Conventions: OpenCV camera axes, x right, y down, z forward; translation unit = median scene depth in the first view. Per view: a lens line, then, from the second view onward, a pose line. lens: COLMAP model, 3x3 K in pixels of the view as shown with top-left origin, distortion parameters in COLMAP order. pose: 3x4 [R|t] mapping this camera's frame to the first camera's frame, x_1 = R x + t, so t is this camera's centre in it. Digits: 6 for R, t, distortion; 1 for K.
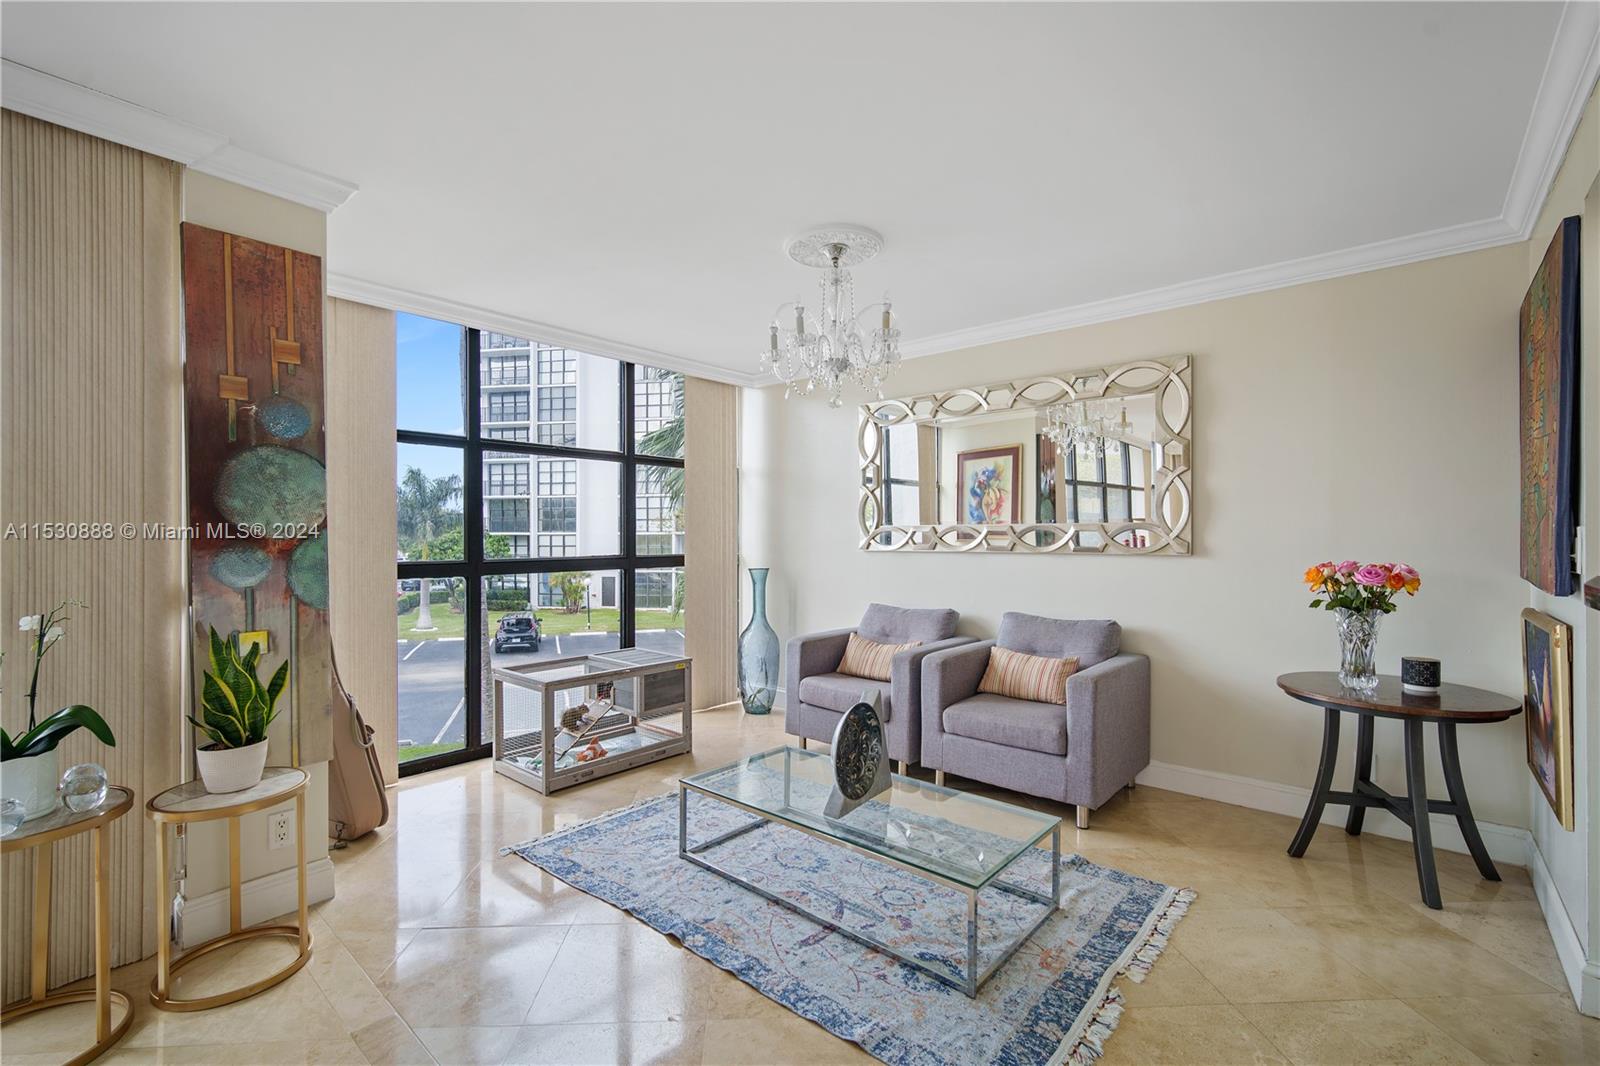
lens RADIAL K [[692.4, 0, 791.1], [0, 692.4, 542.6], [0, 0, 1]] dist [-0.007280, 0.003362]
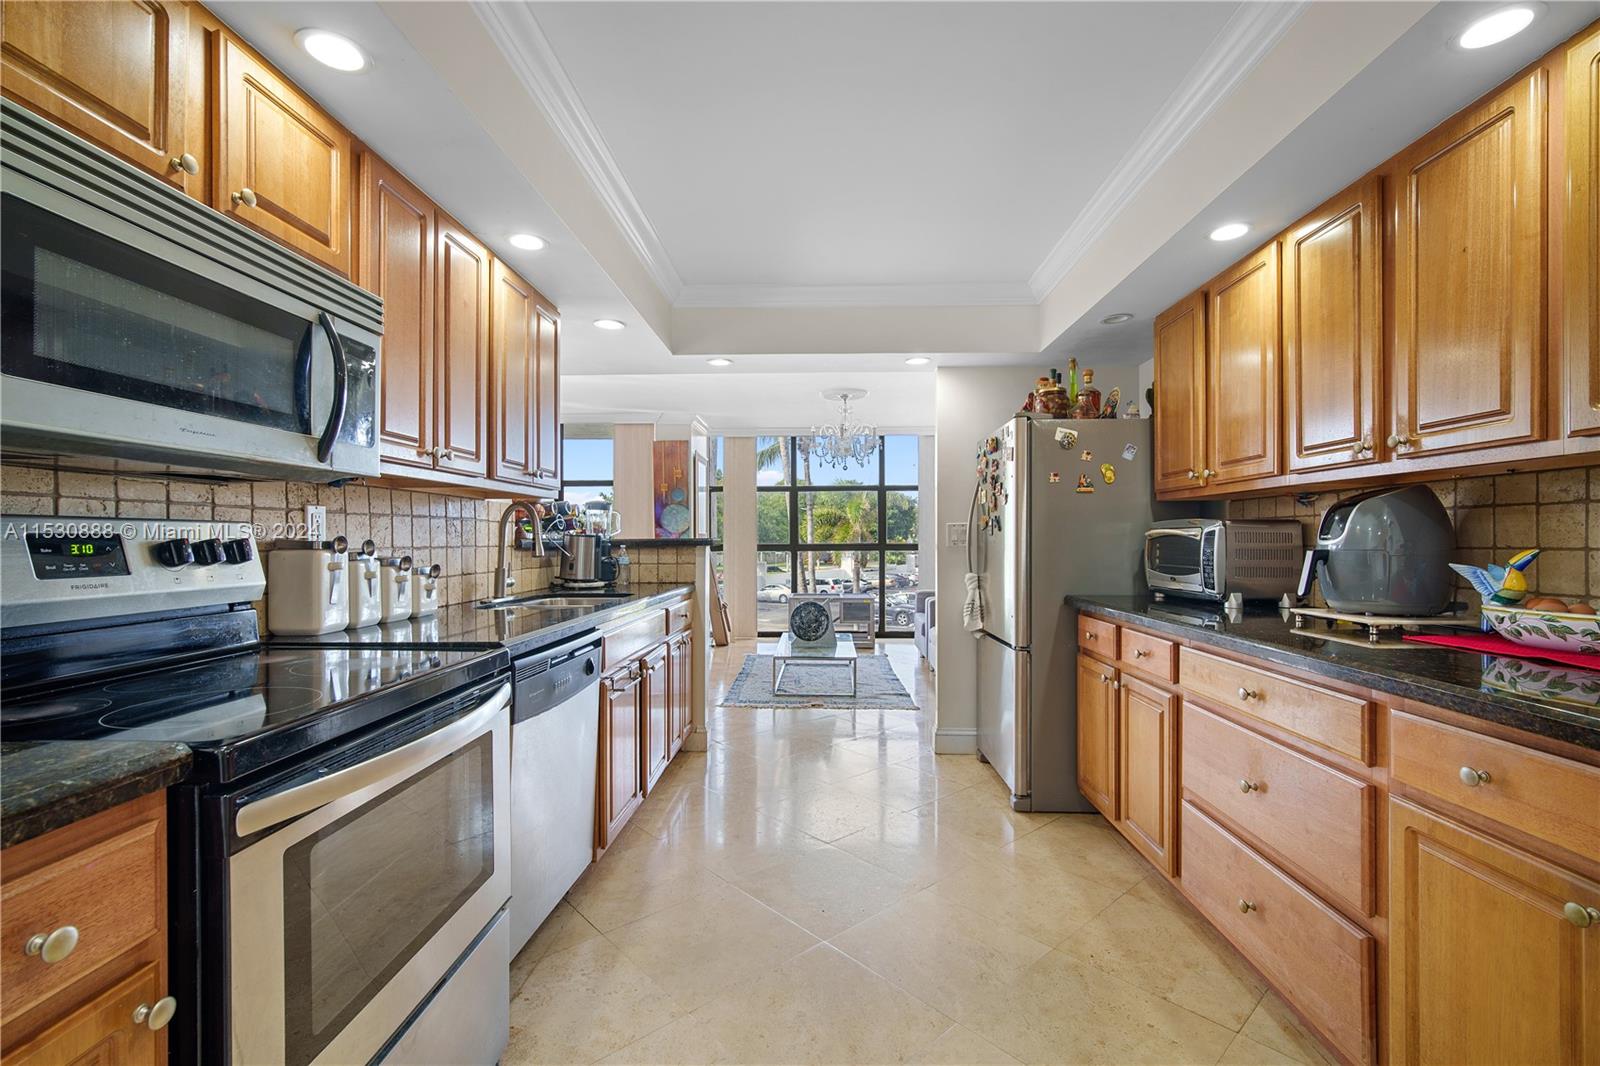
lens RADIAL K [[692.4, 0, 808.6], [0, 692.4, 540.3], [0, 0, 1]] dist [-0.007280, 0.003362]
pose [[0.633370, 0.002840, -0.773844, 1.119945], [-0.004450, 0.999990, 0.000028, 0.013690], [0.773836, 0.003426, 0.633376, -0.285746]]
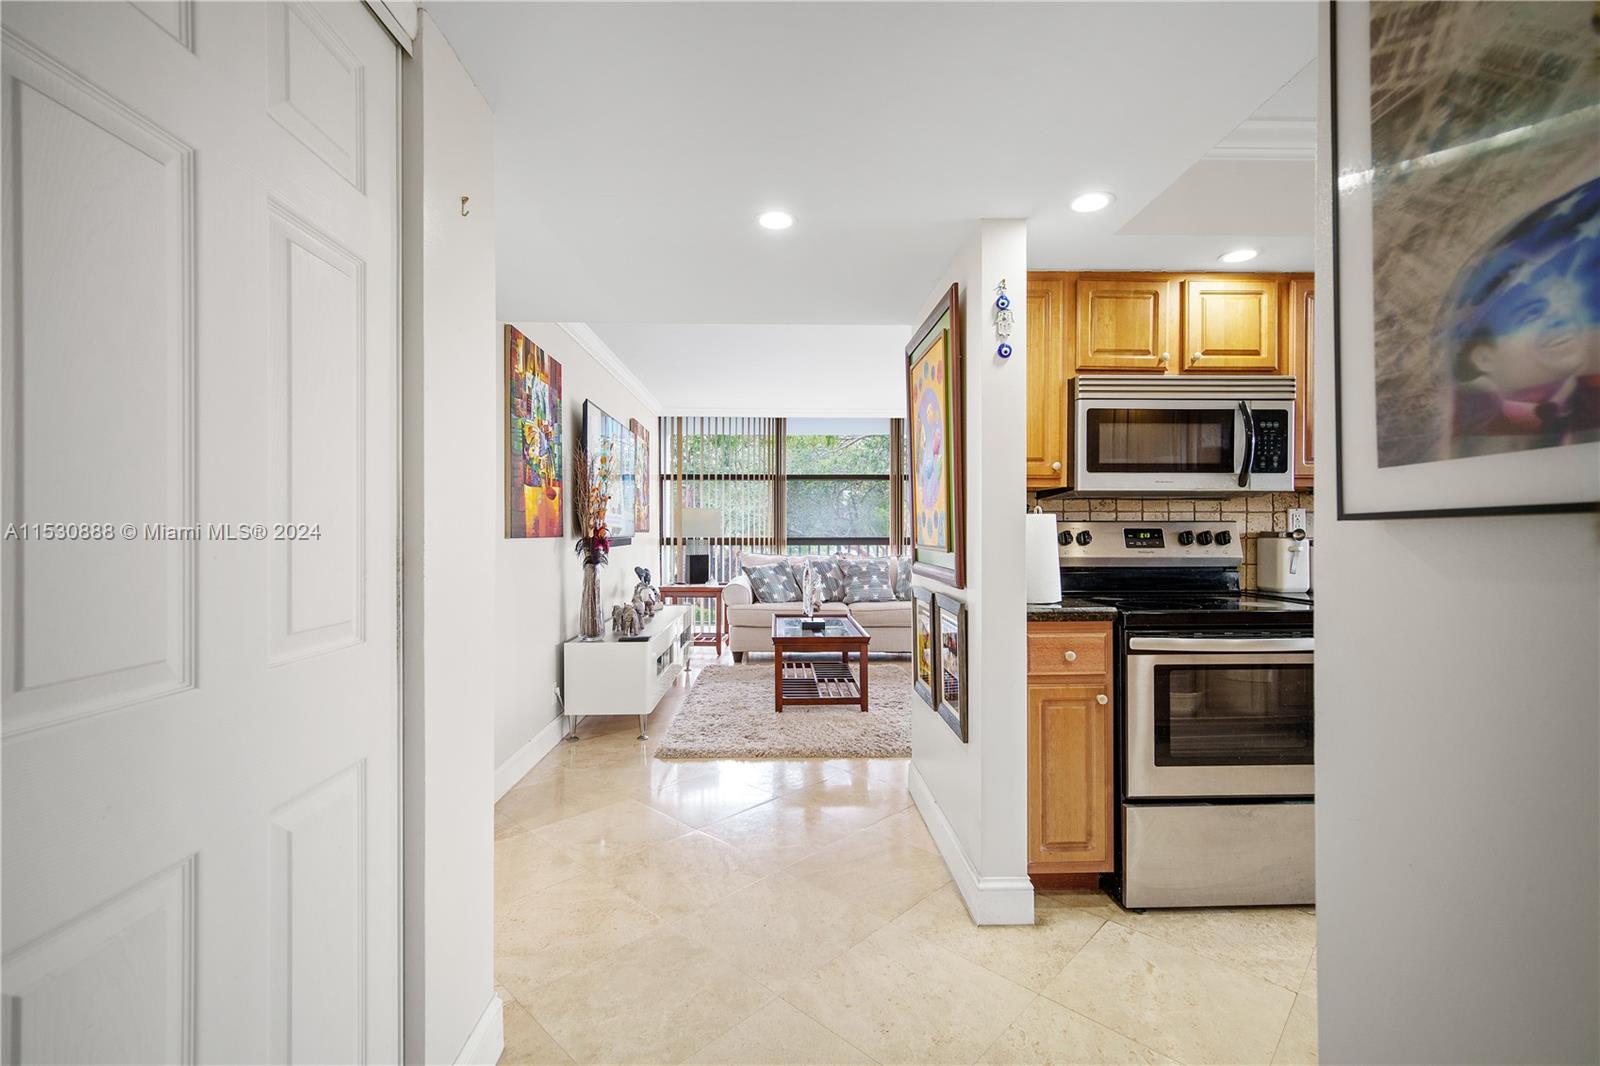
lens RADIAL K [[692.4, 0, 807.4], [0, 692.4, 530.5], [0, 0, 1]] dist [-0.007280, 0.003362]
pose [[-0.732818, -0.001605, -0.680423, 2.190216], [-0.005274, 0.999981, 0.003321, 0.014677], [0.680405, 0.006022, -0.732812, 0.574767]]
